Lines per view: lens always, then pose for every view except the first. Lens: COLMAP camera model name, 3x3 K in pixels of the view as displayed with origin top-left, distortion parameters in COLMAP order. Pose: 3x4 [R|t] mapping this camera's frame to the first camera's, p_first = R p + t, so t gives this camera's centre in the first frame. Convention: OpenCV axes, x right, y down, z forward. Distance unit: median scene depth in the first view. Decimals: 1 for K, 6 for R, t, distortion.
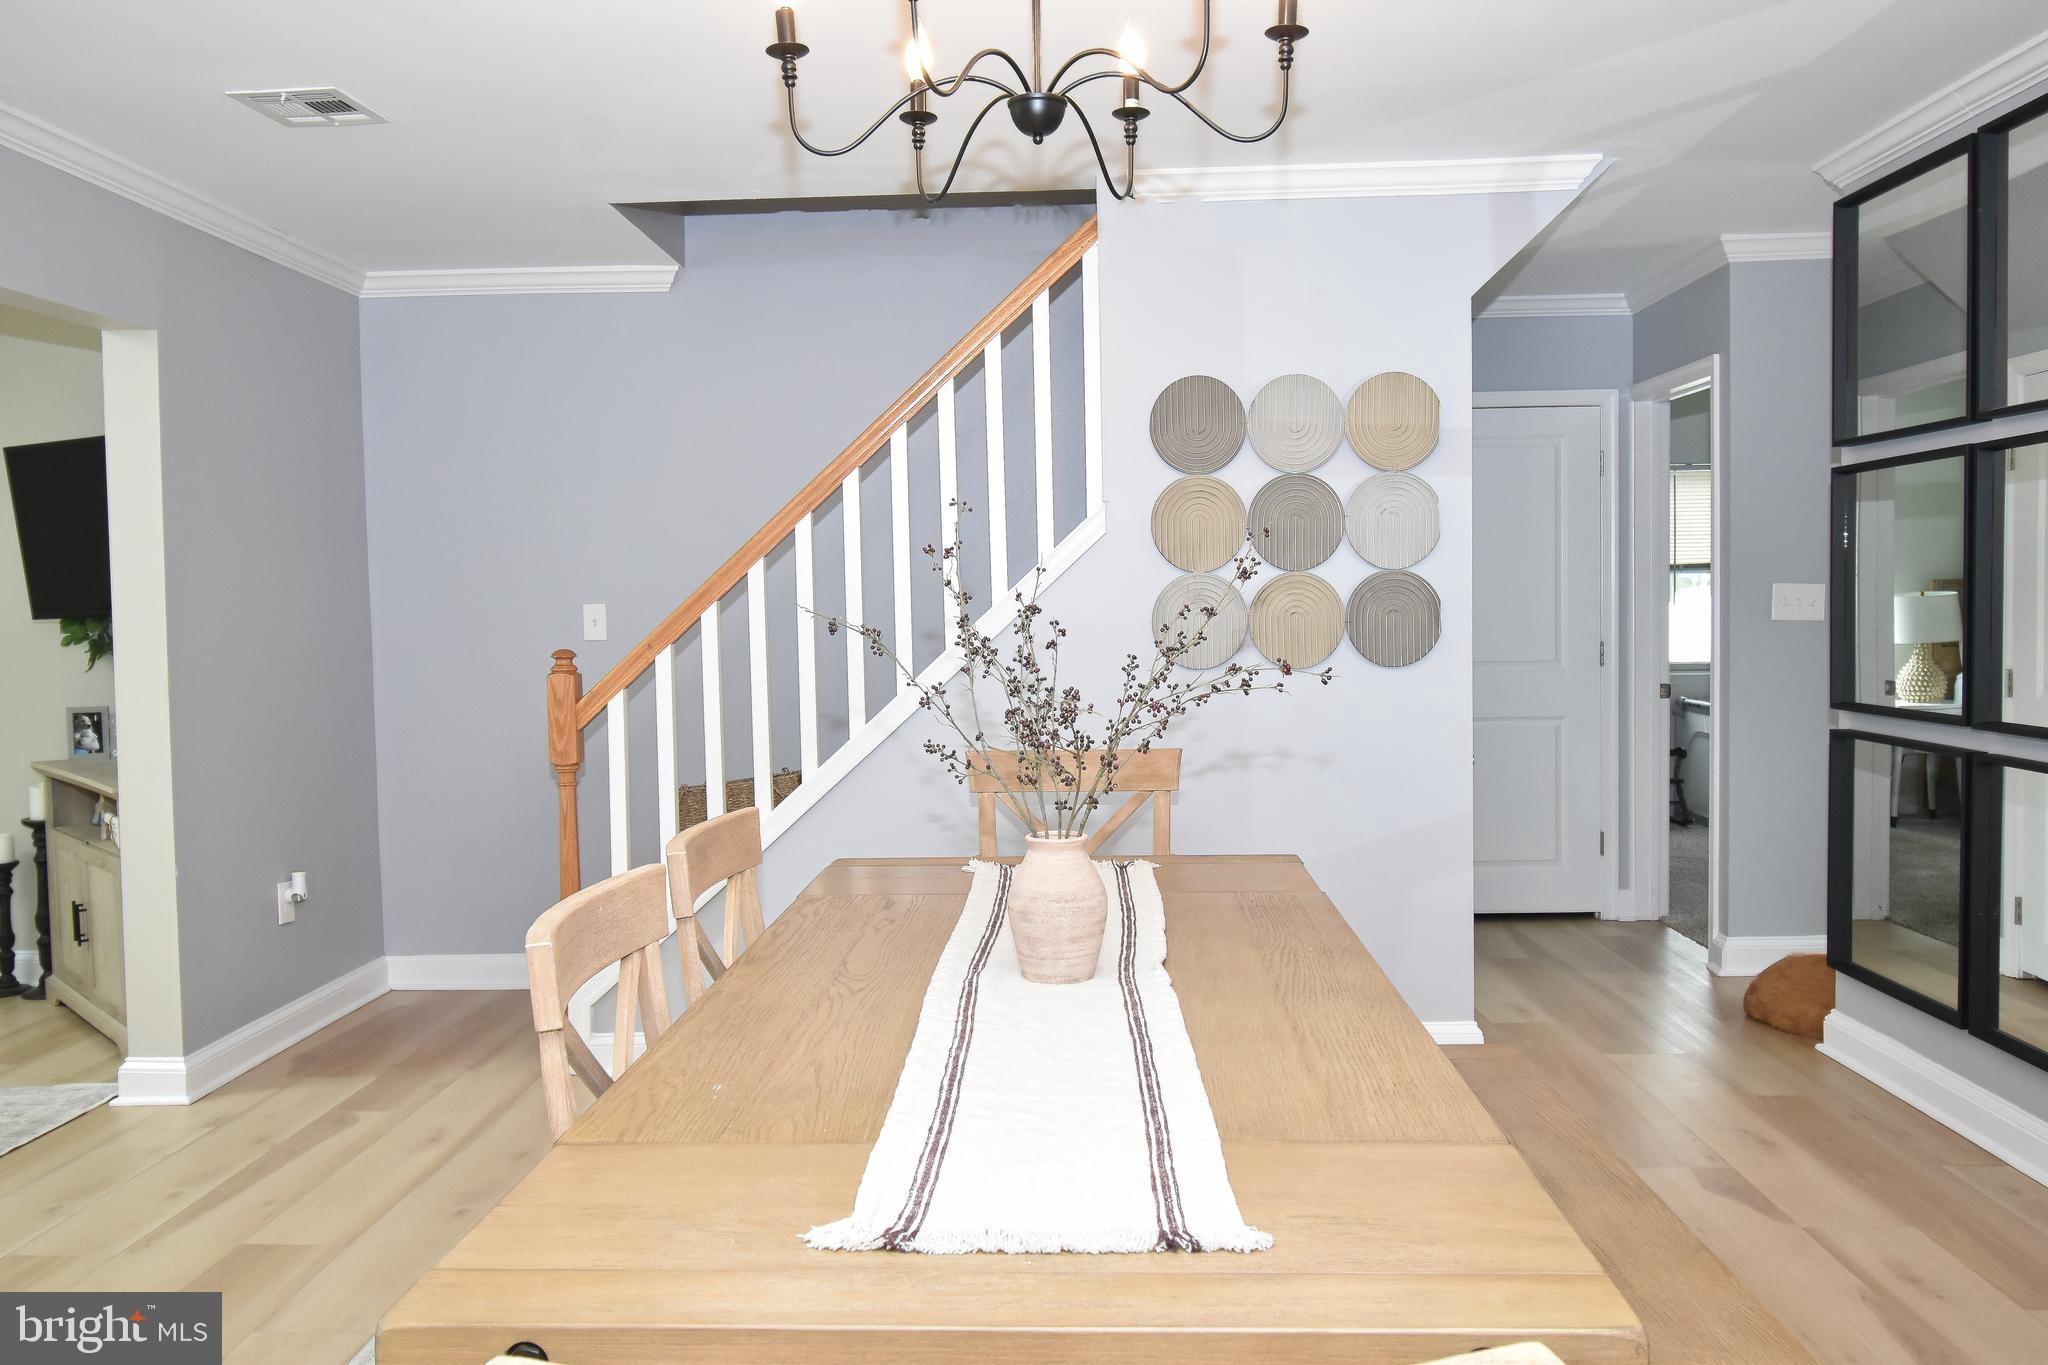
lens RADIAL K [[1594.3, 0, 1011.0], [0, 1594.3, 686.7], [0, 0, 1]] dist [-0.011612, -0.000716]
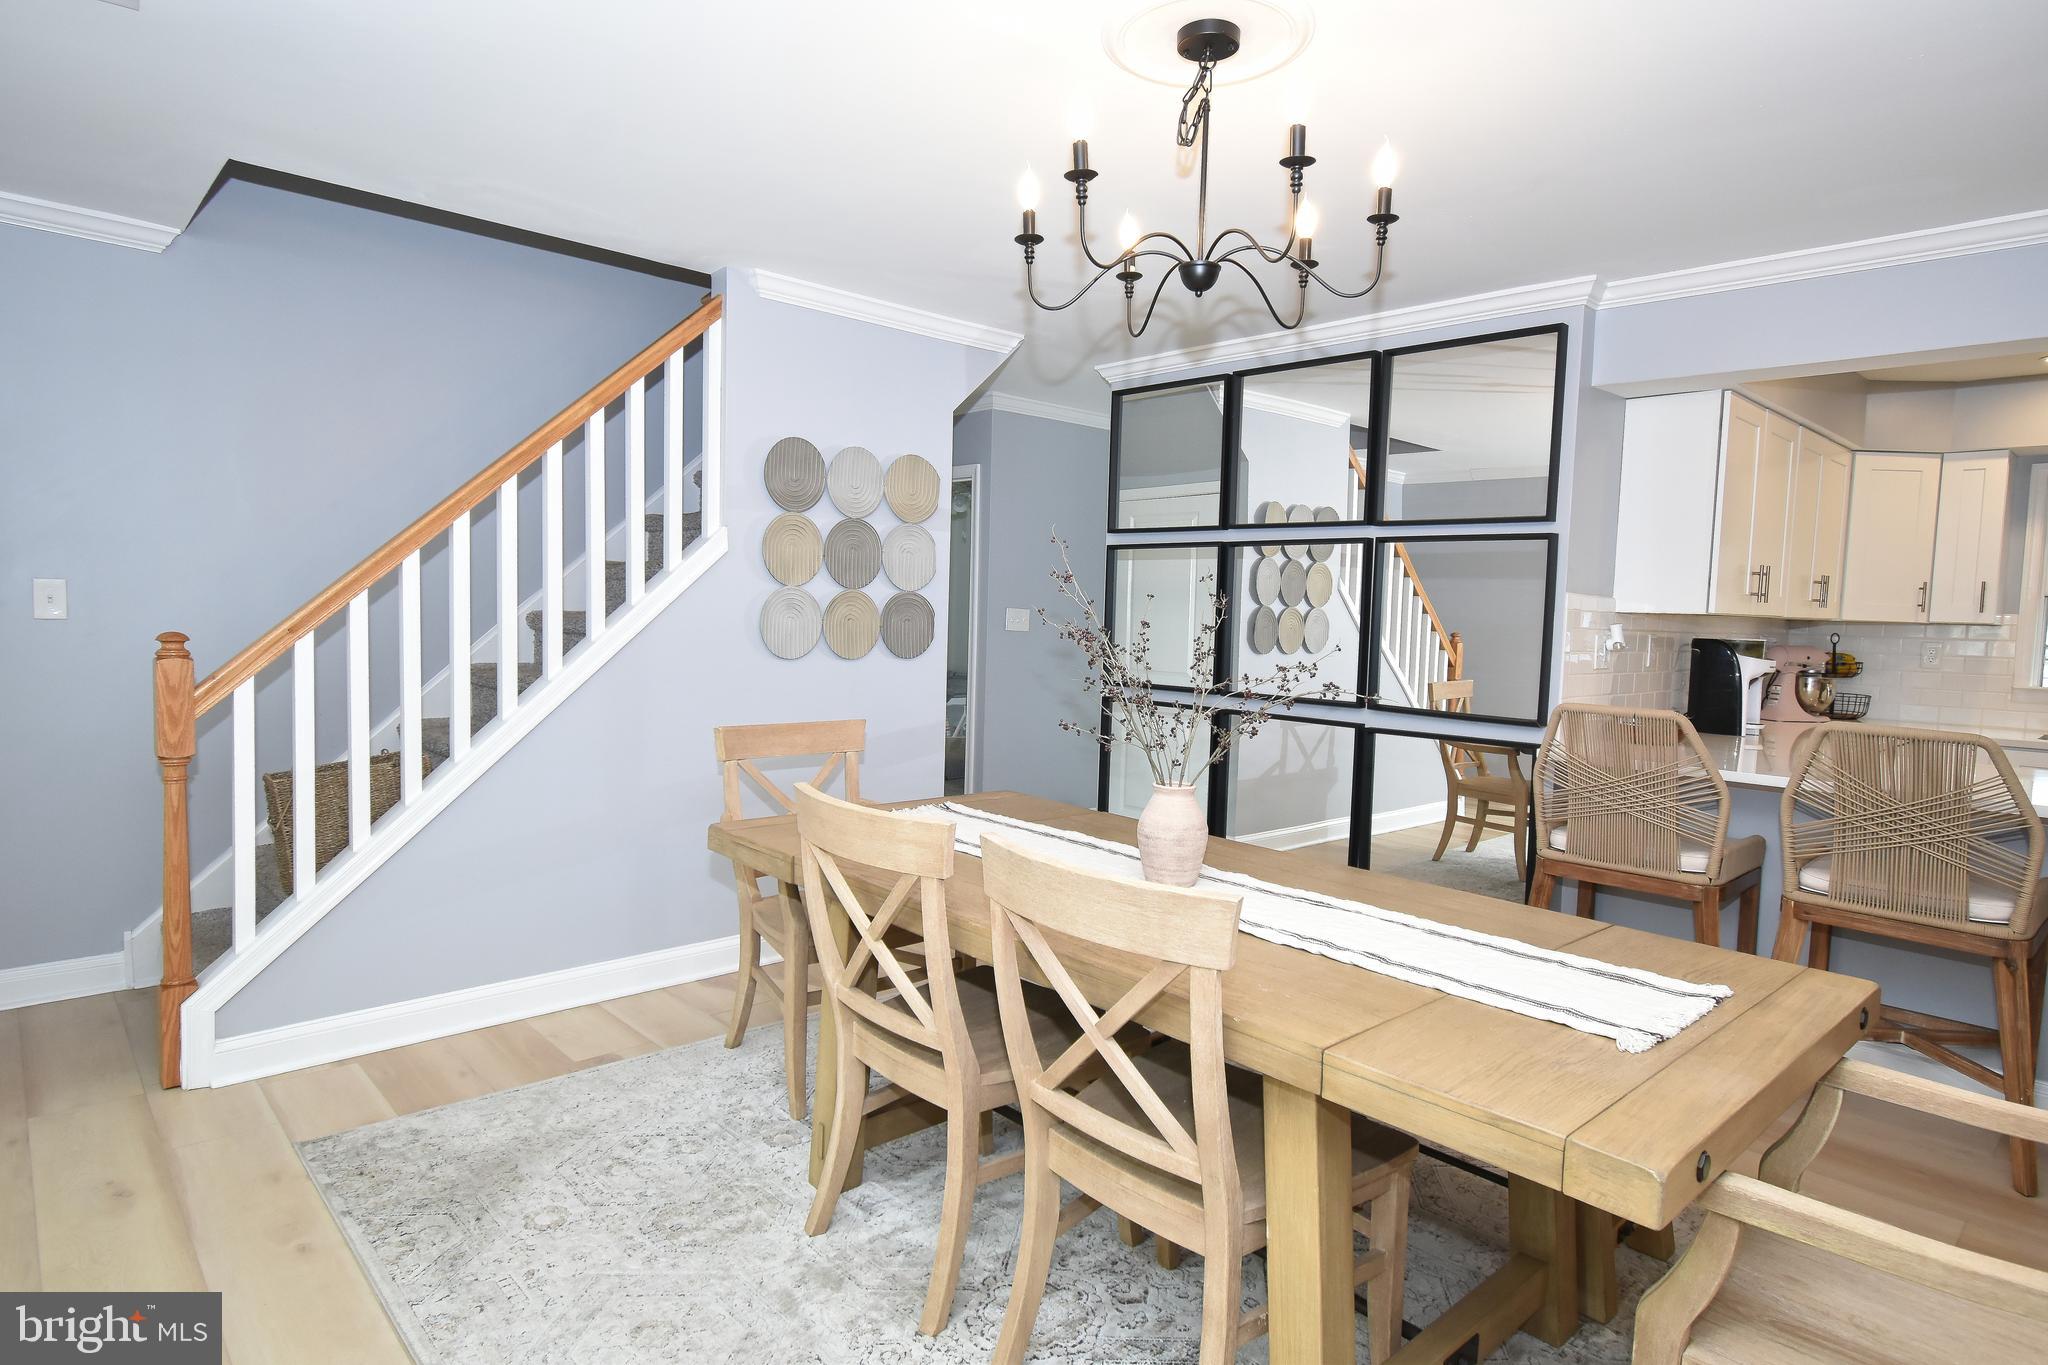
lens RADIAL K [[1109.1, 0, 1039.7], [0, 1109.1, 681.2], [0, 0, 1]] dist [-0.003907, -0.001951]
pose [[0.708114, -0.006464, 0.706069, -0.385099], [-0.002848, 0.999924, 0.012010, -0.004385], [-0.706093, -0.010515, 0.708041, 0.197110]]
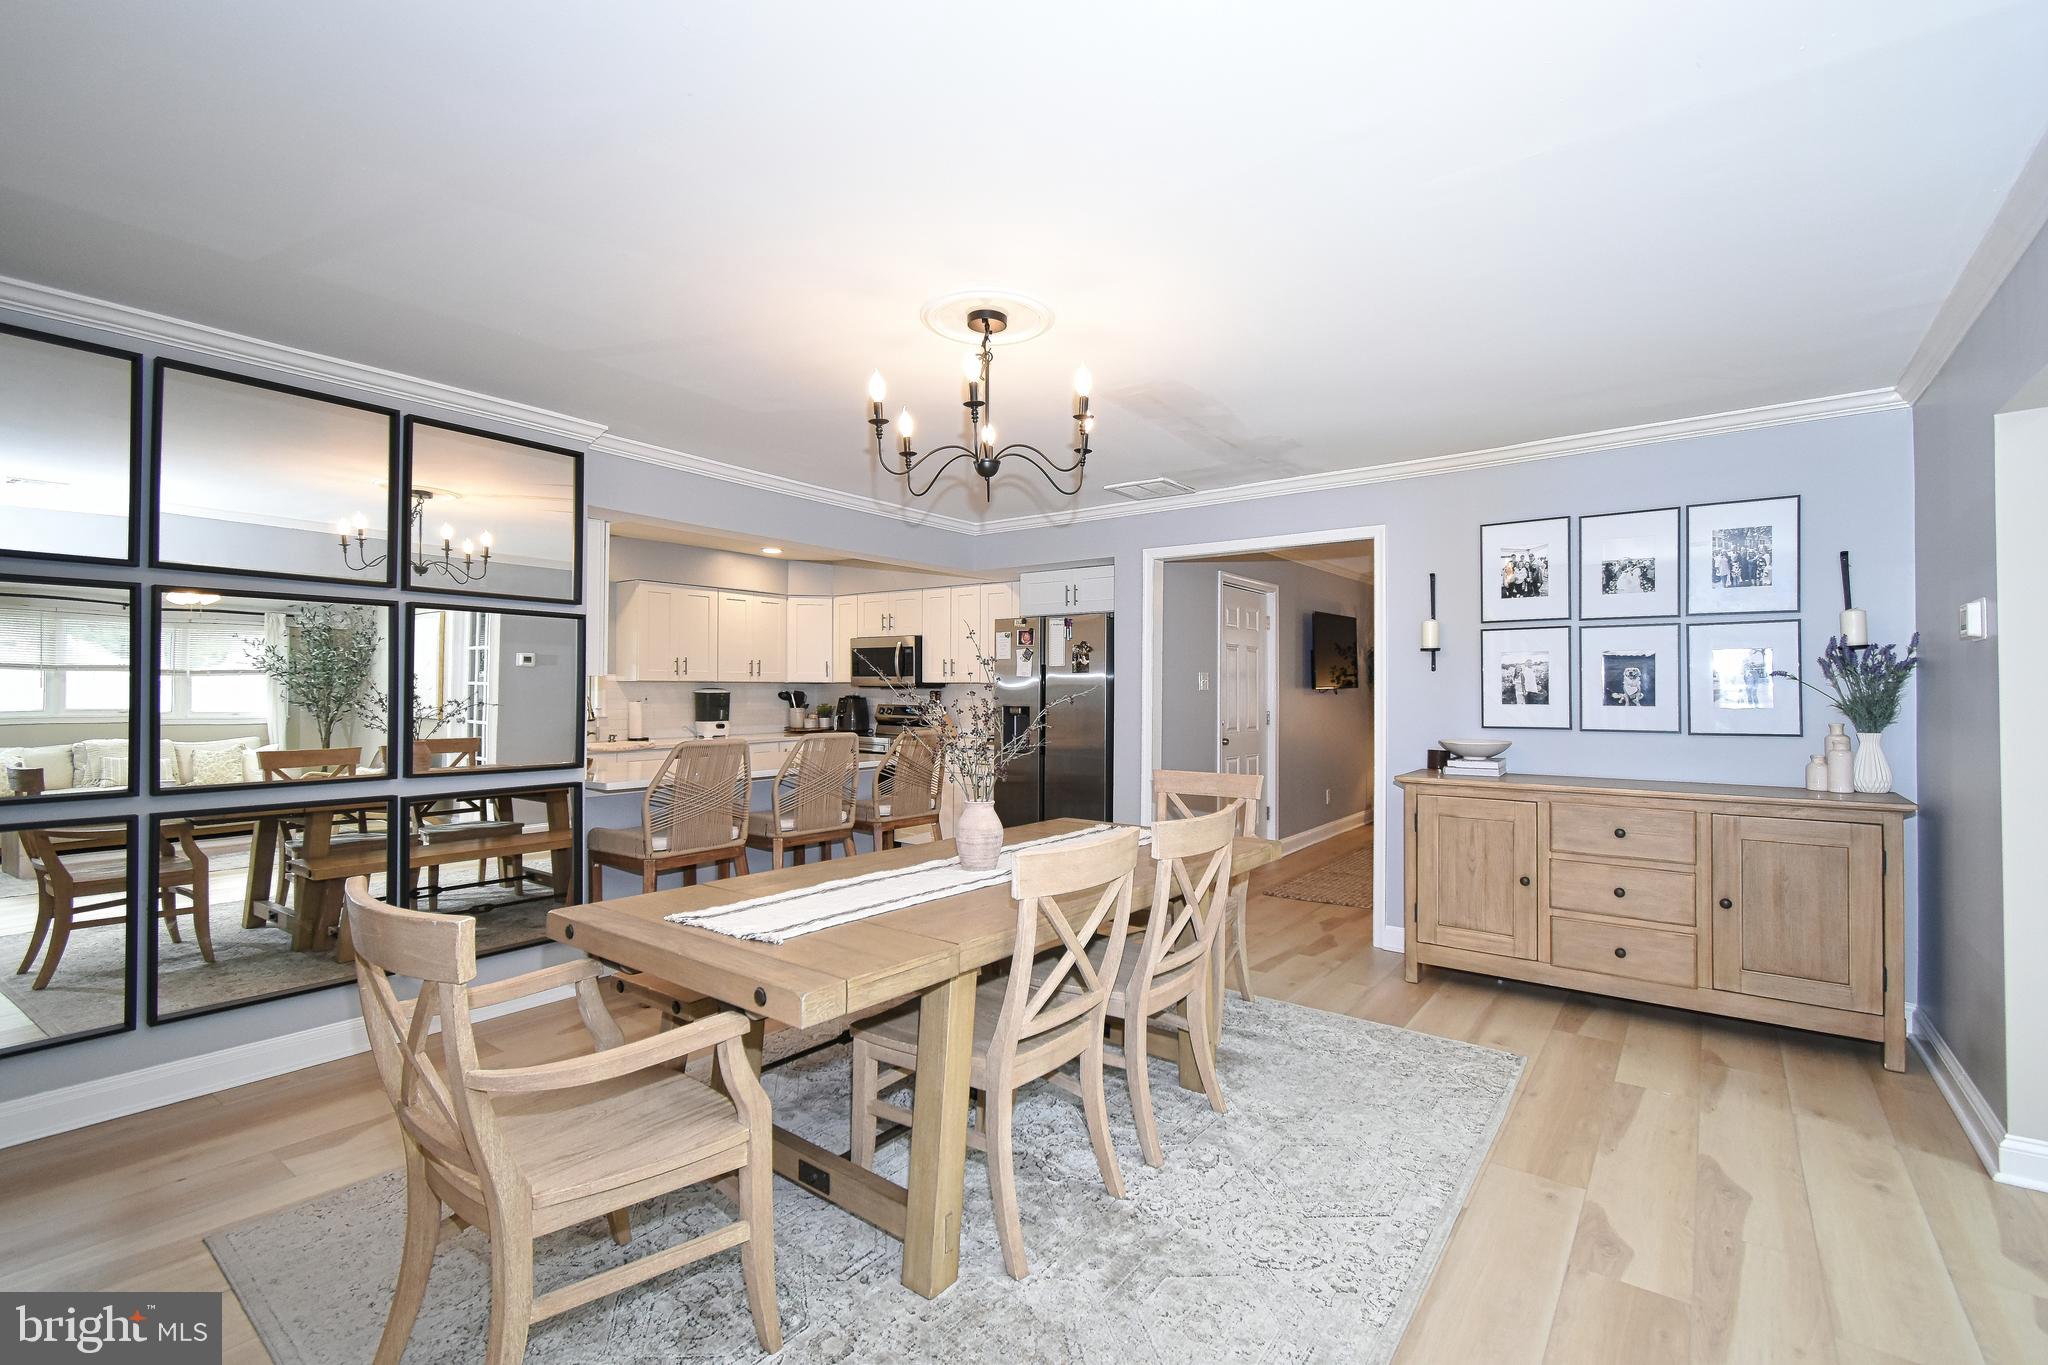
lens RADIAL K [[912.2, 0, 1031.1], [0, 912.2, 675.0], [0, 0, 1]] dist [0.004169, -0.002759]
pose [[-0.818539, 0.026819, 0.573825, -0.369965], [0.045637, 0.998788, 0.018419, -0.047161], [-0.572636, 0.041264, -0.818771, 1.008592]]
